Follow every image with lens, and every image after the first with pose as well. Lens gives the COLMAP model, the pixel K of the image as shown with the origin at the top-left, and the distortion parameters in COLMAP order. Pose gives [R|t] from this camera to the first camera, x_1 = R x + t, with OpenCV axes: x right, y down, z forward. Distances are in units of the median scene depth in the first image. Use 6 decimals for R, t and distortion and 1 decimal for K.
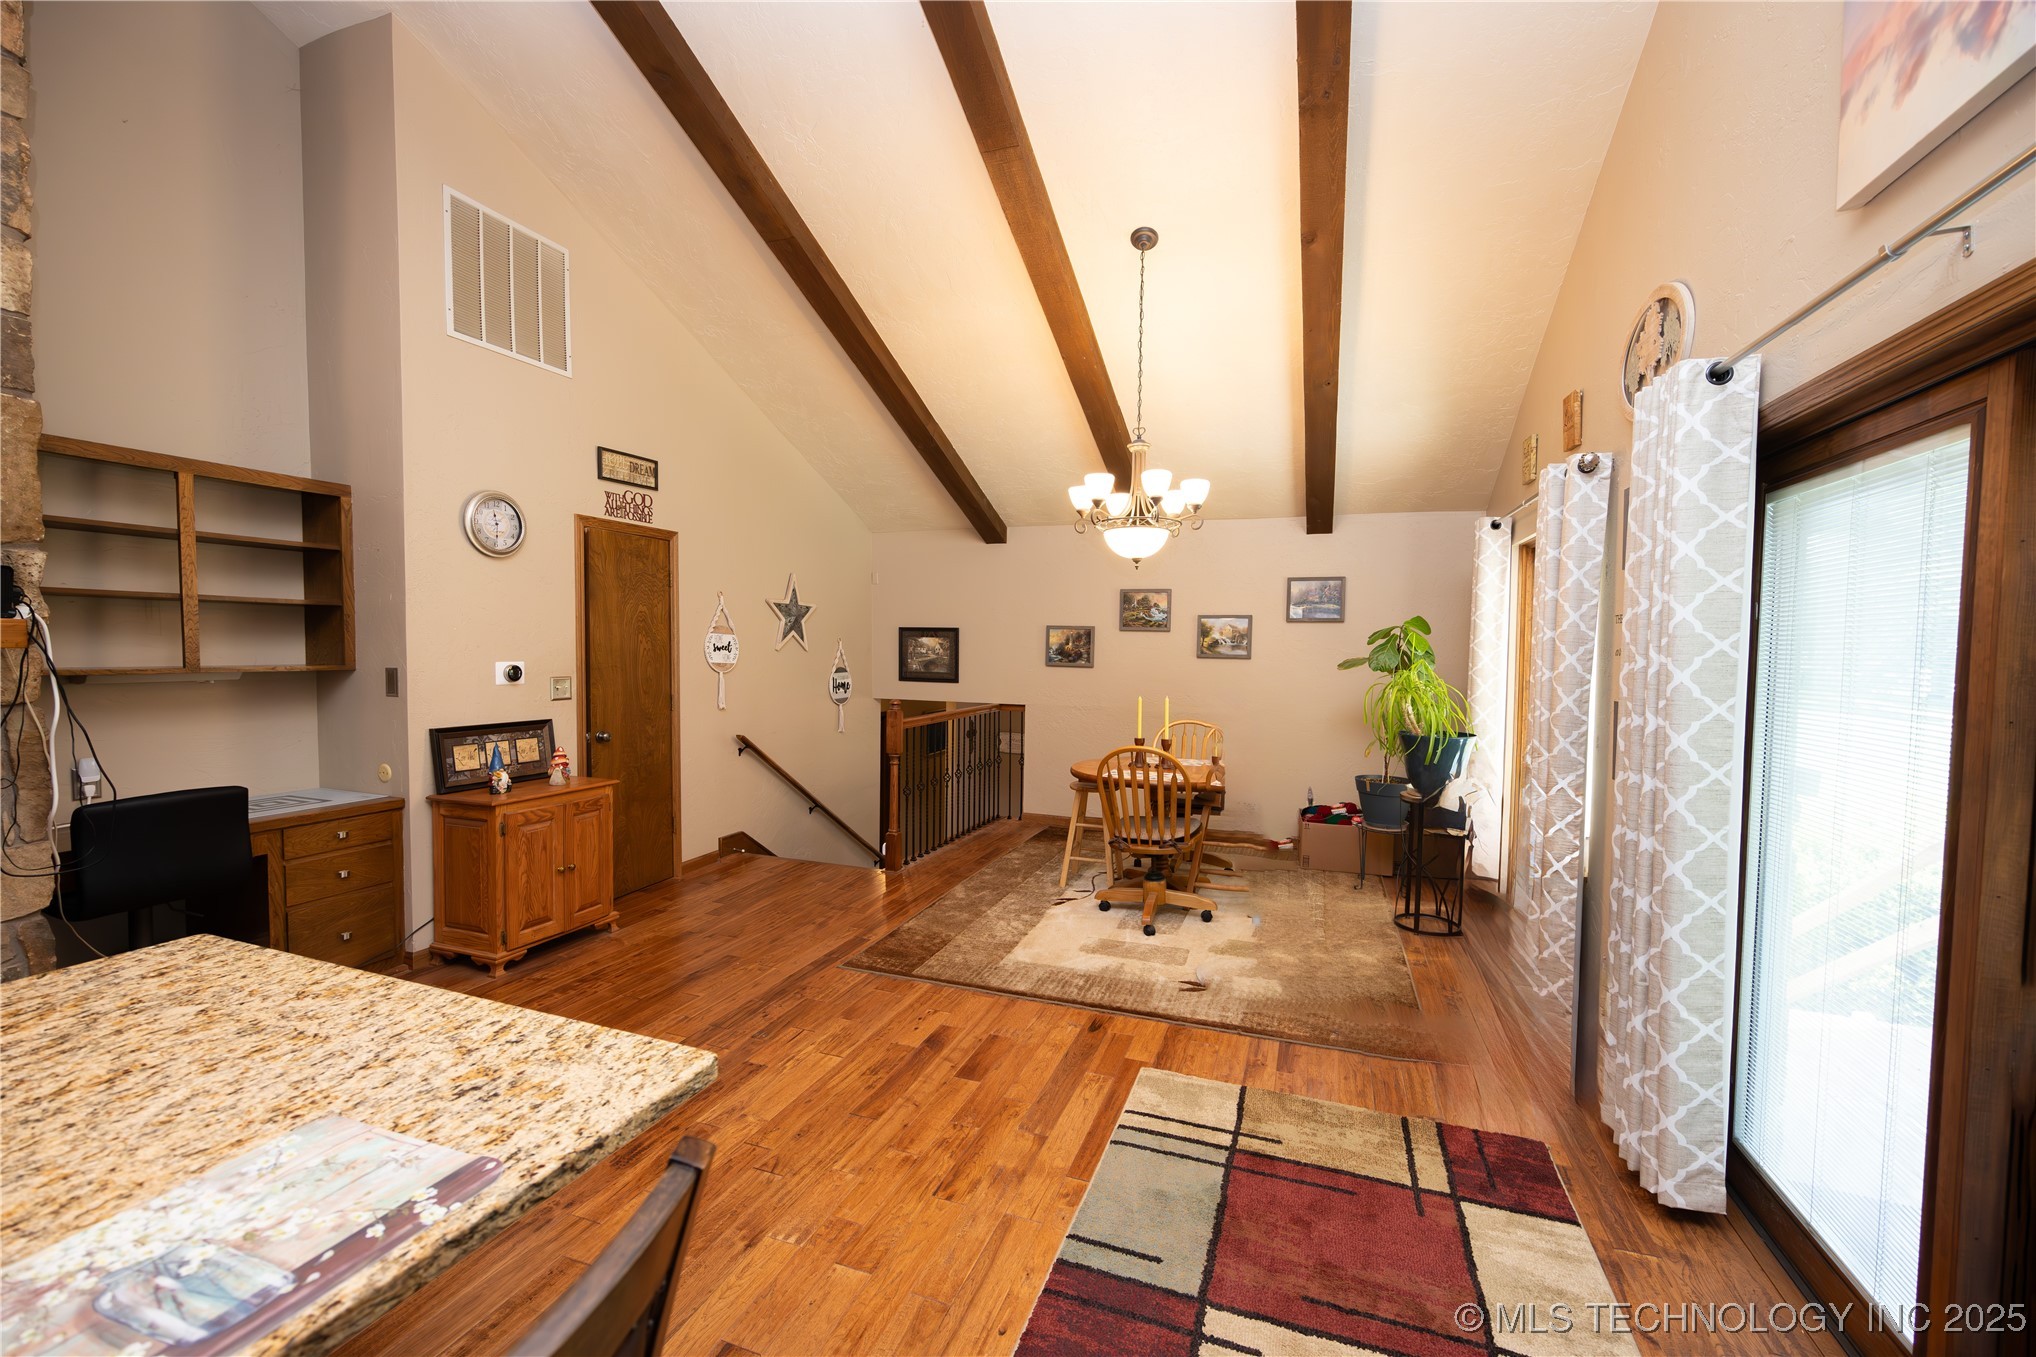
lens RADIAL K [[818.3, 0, 1024.0], [0, 818.3, 680.4], [0, 0, 1]] dist [0.008191, 0.000272]
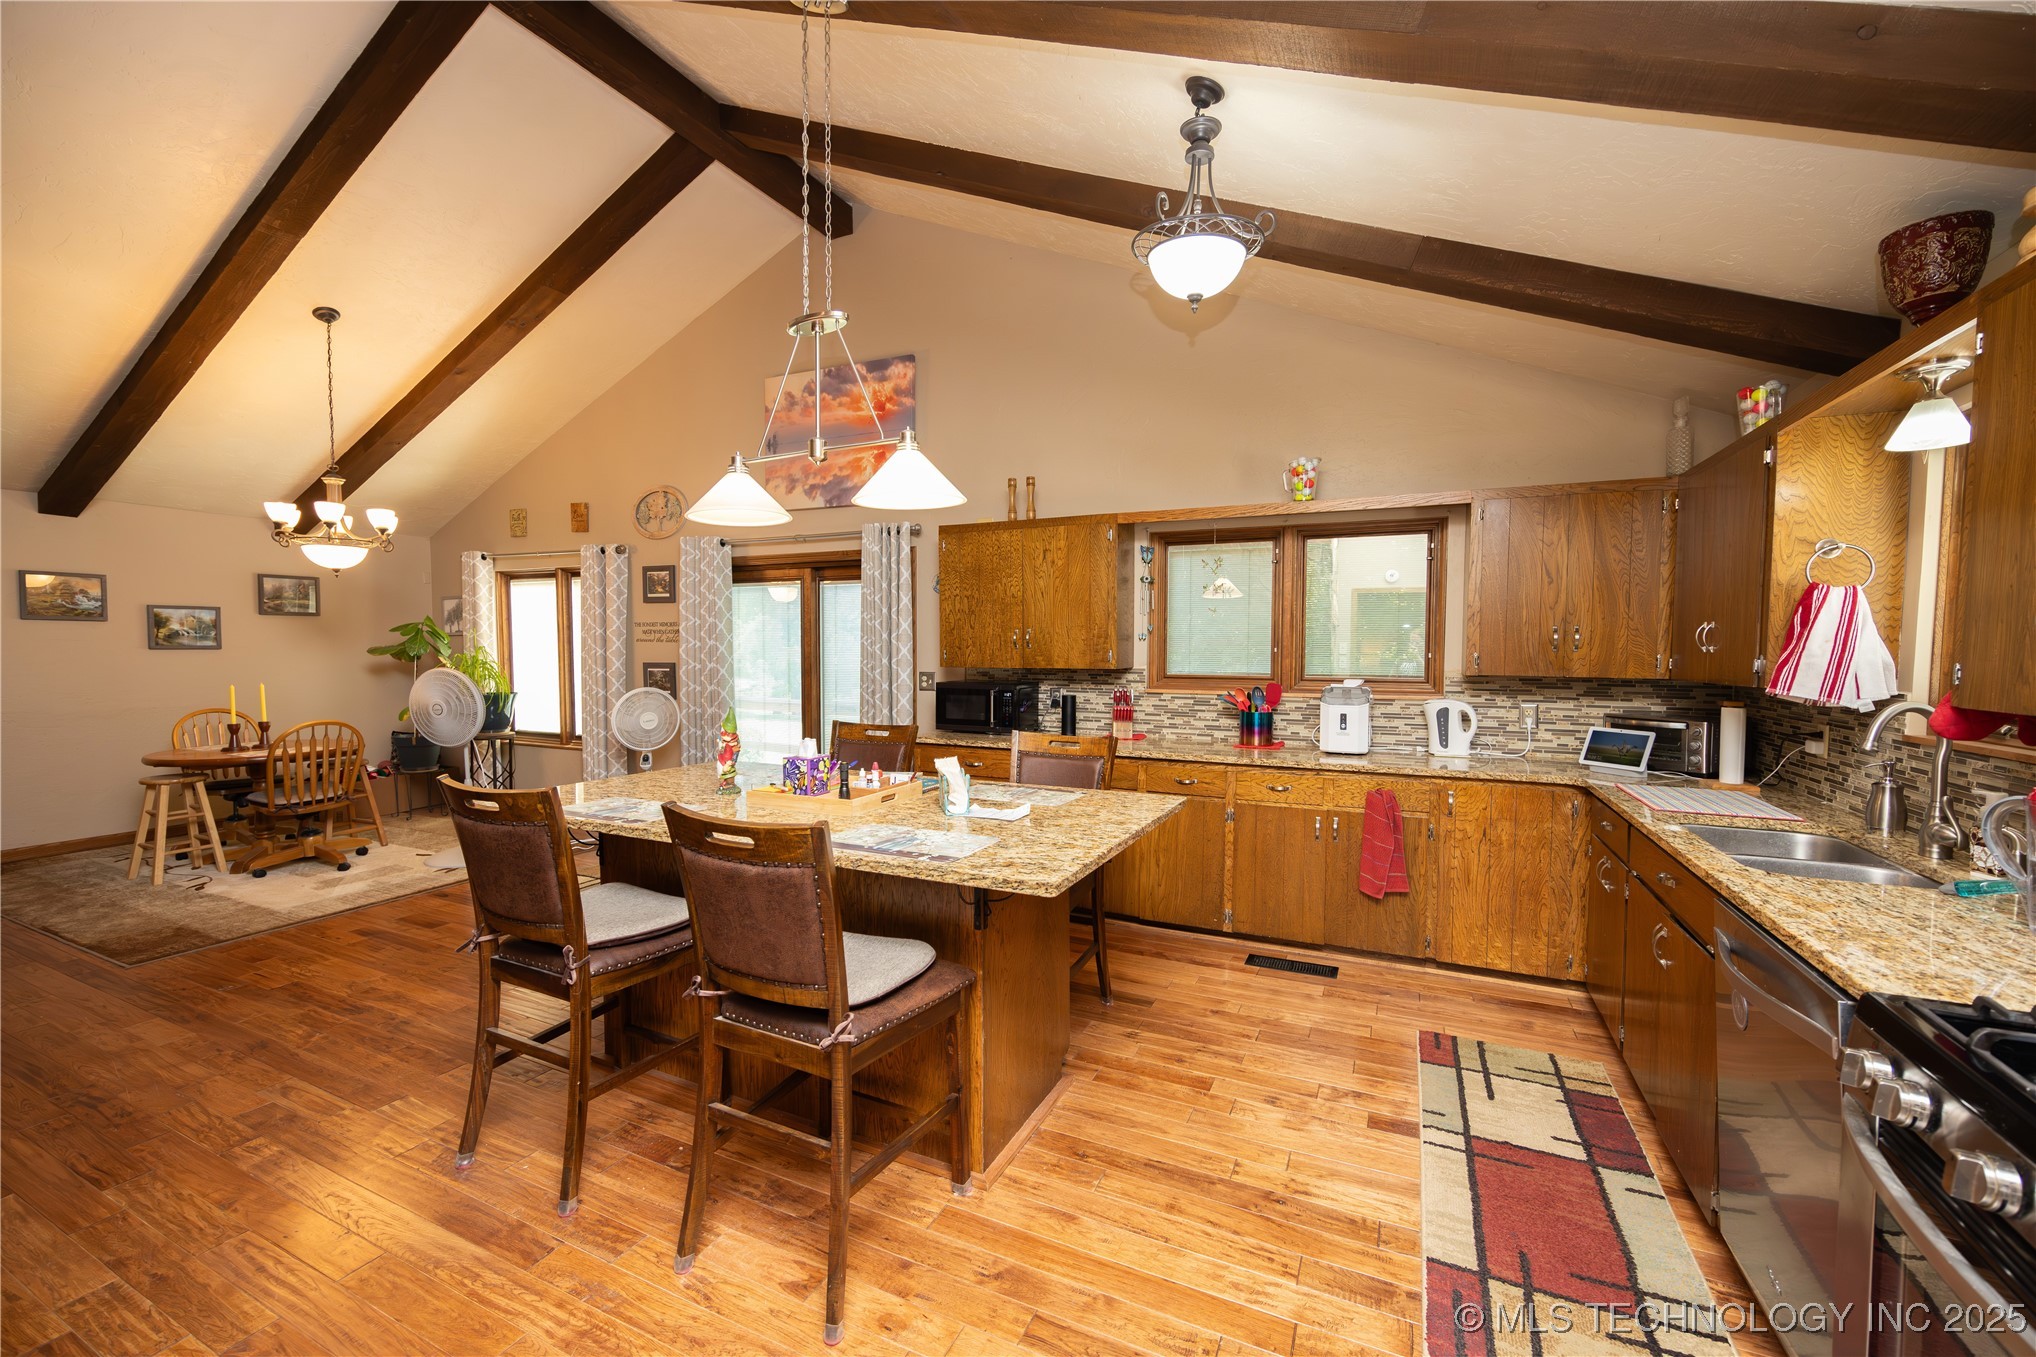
lens RADIAL K [[818.3, 0, 1027.1], [0, 818.3, 679.2], [0, 0, 1]] dist [0.008191, 0.000272]
pose [[0.086952, -0.055959, 0.994640, -0.842652], [0.042036, 0.997738, 0.052459, -0.000640], [-0.995325, 0.037249, 0.089108, -0.130348]]
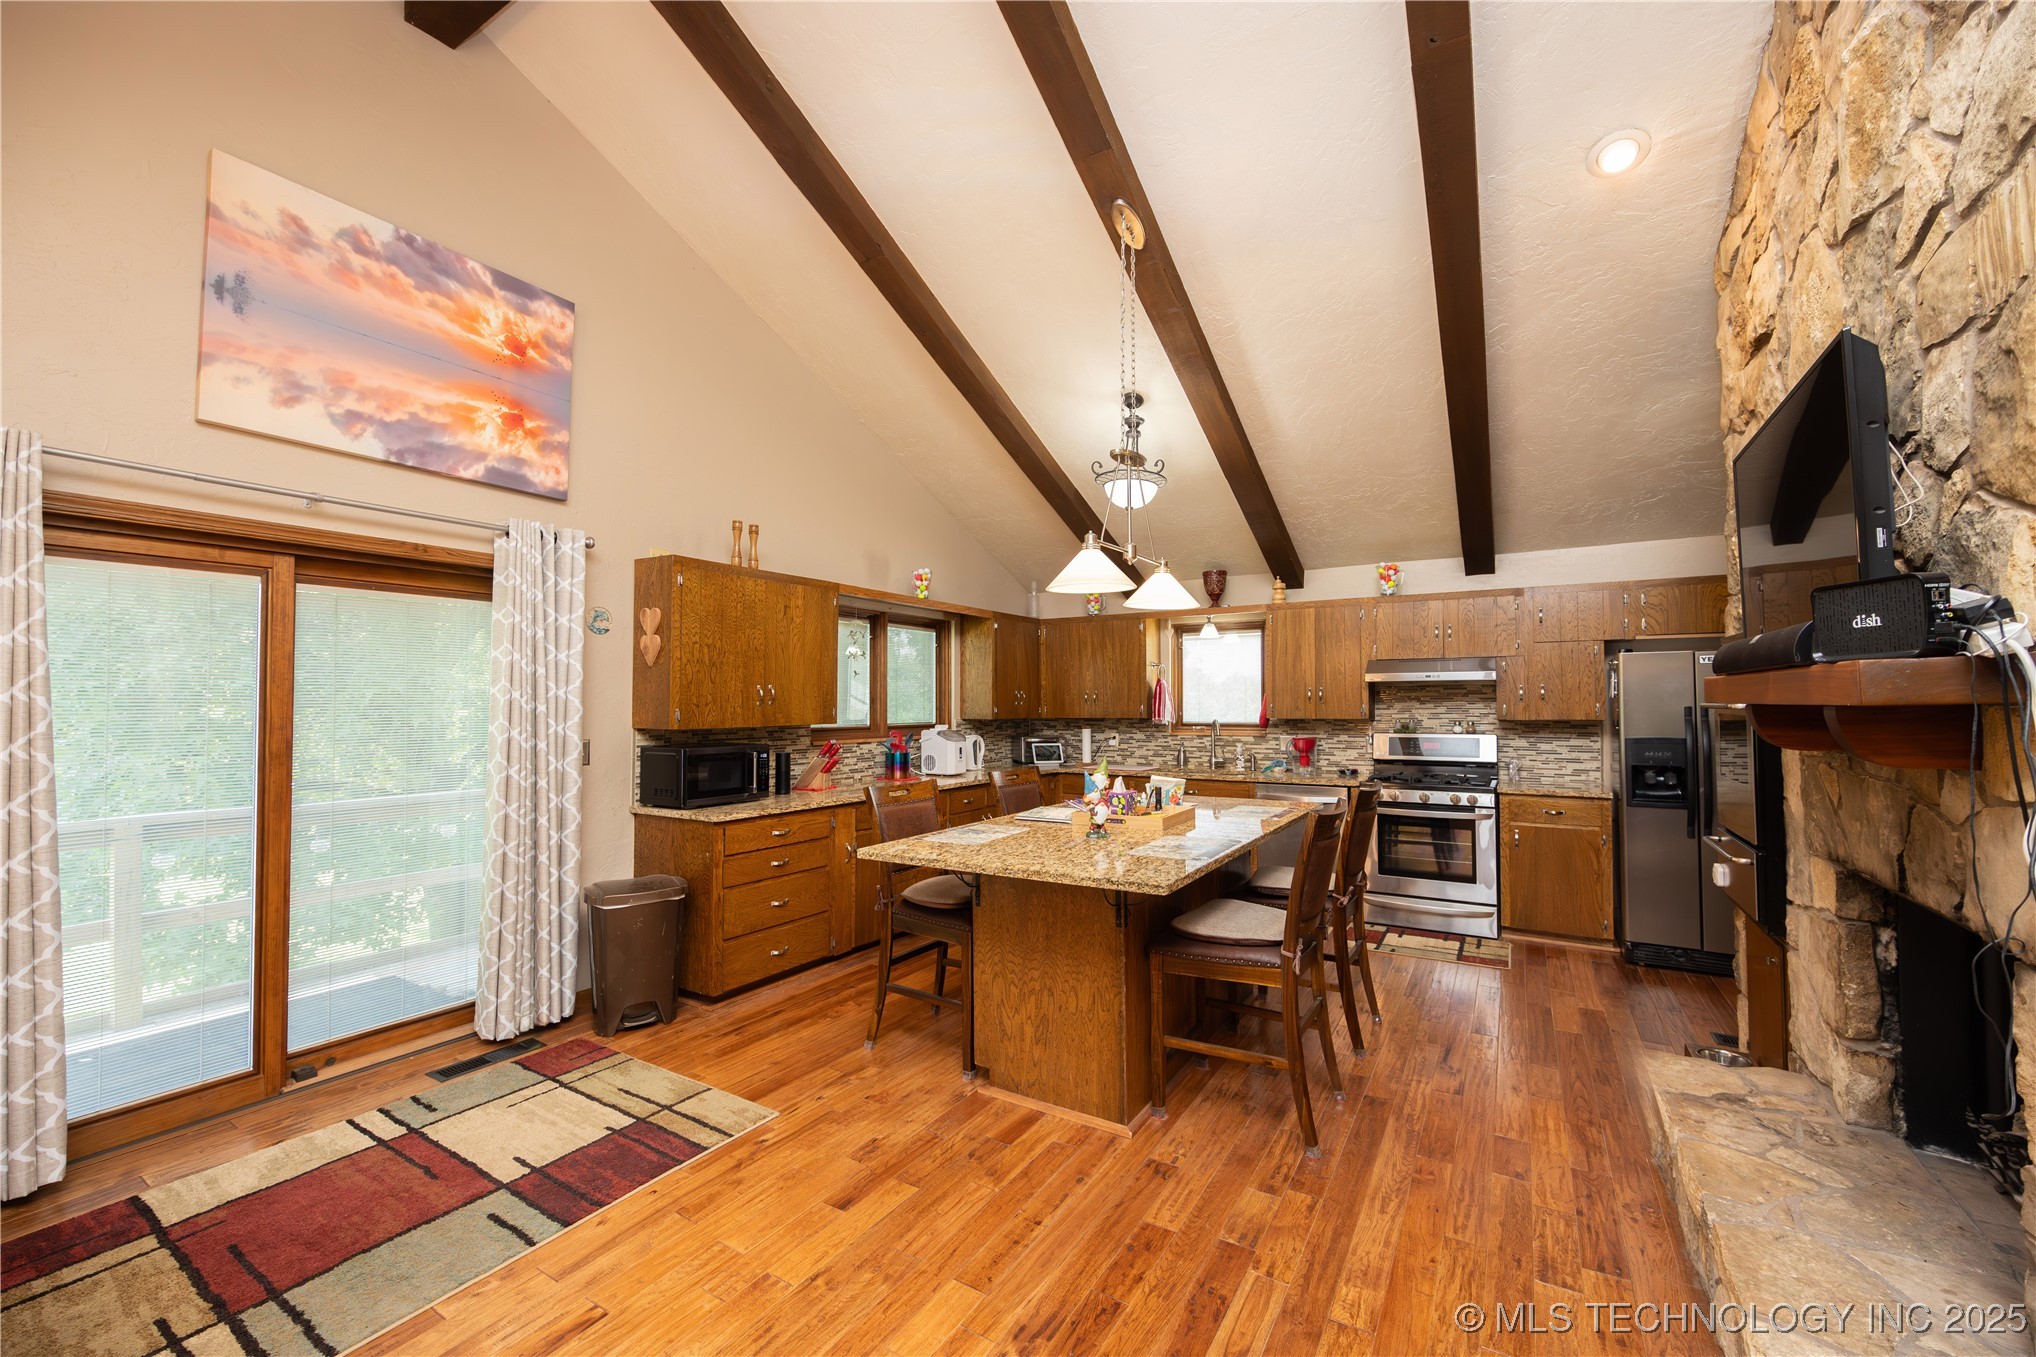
lens RADIAL K [[818.3, 0, 1010.6], [0, 818.3, 676.2], [0, 0, 1]] dist [0.008191, 0.000272]
pose [[-0.978207, -0.020941, 0.206573, -0.325247], [-0.017164, 0.999652, 0.020055, -0.043669], [-0.206921, 0.016072, -0.978226, 0.815263]]
